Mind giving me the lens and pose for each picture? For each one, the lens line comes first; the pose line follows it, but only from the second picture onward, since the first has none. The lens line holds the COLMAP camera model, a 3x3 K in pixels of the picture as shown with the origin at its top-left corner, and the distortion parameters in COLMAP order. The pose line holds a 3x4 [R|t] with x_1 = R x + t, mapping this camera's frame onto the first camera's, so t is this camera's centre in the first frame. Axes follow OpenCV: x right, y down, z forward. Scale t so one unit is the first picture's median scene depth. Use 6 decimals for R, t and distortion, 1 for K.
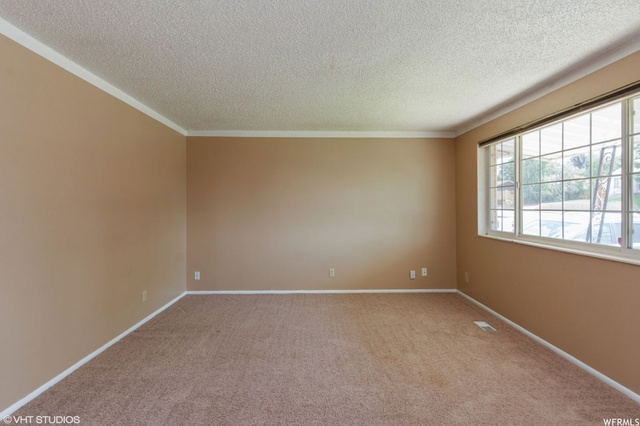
lens RADIAL K [[328.7, 0, 316.6], [0, 328.7, 211.5], [0, 0, 1]] dist [0.000195, -0.001778]
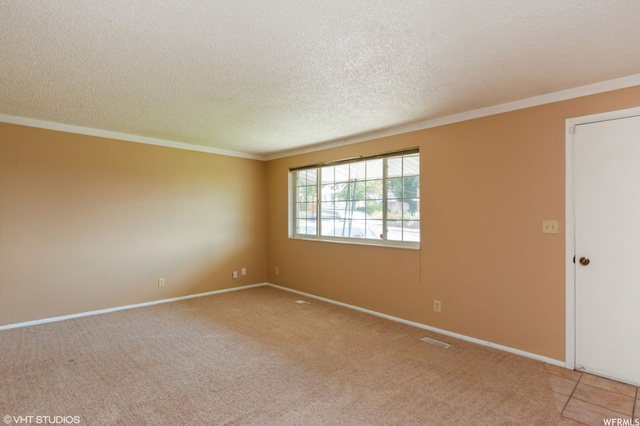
lens RADIAL K [[328.7, 0, 316.6], [0, 328.7, 211.5], [0, 0, 1]] dist [0.000195, -0.001778]
pose [[0.733225, 0.016672, 0.679782, -0.343067], [0.002511, 0.999626, -0.027224, 0.002259], [-0.679982, 0.021668, 0.732909, -0.055671]]
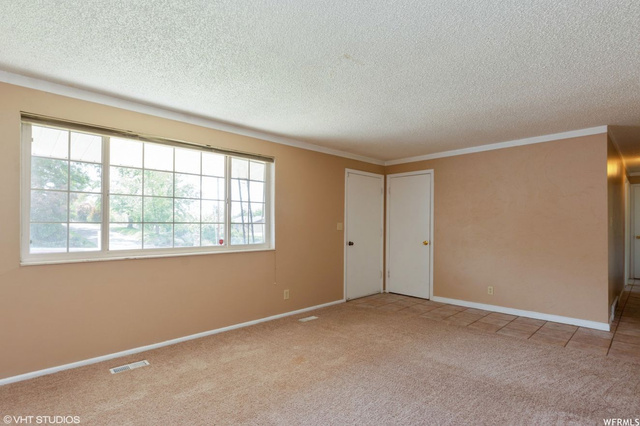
lens RADIAL K [[329.9, 0, 321.2], [0, 329.9, 222.8], [0, 0, 1]] dist [0.000578, -0.000354]
pose [[-0.696307, -0.011174, 0.717657, -0.346544], [0.000041, 0.999878, 0.015608, -0.016677], [-0.717744, 0.010897, -0.696222, 1.065297]]
